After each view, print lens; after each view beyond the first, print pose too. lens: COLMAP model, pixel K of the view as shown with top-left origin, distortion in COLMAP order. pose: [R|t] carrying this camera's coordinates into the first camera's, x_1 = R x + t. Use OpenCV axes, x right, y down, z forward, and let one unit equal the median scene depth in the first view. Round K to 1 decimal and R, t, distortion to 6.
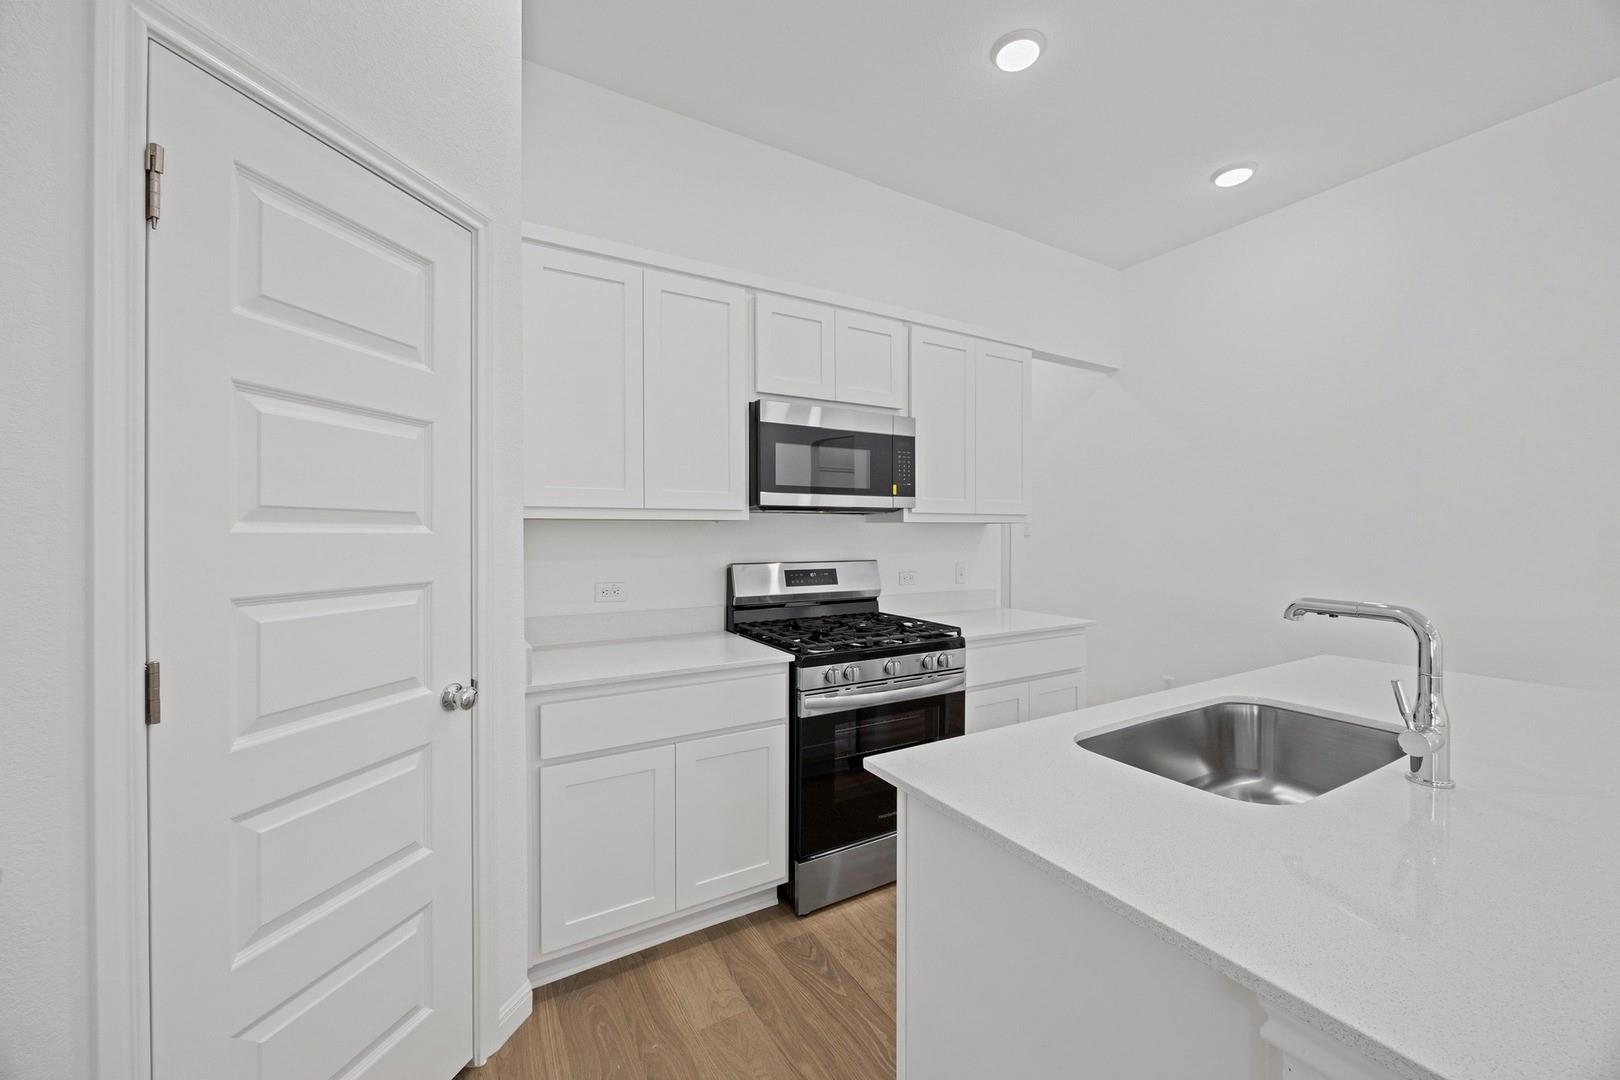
lens RADIAL K [[615.1, 0, 805.2], [0, 615.1, 534.2], [0, 0, 1]] dist [-0.003665, 0.000487]
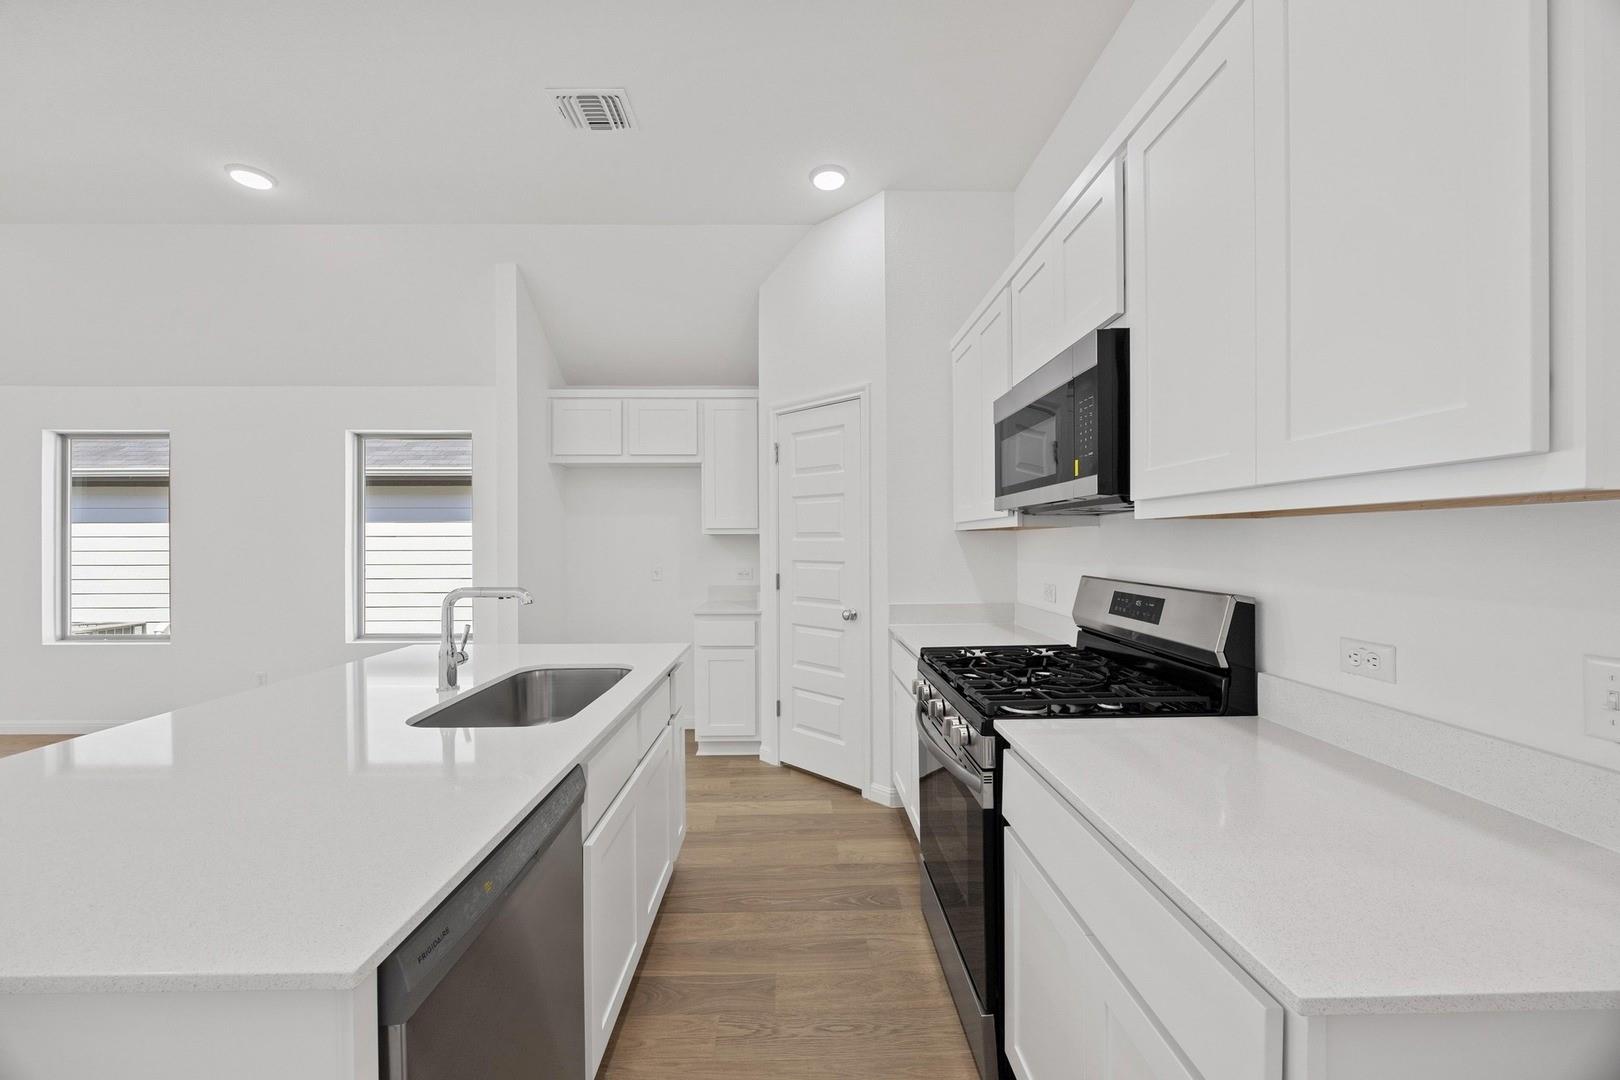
lens RADIAL K [[615.1, 0, 805.4], [0, 615.1, 543.4], [0, 0, 1]] dist [-0.003665, 0.000487]
pose [[-0.480680, 0.004265, -0.876886, 0.813737], [0.000413, 0.999989, 0.004638, -0.001464], [0.876896, 0.001867, -0.480677, 1.072873]]
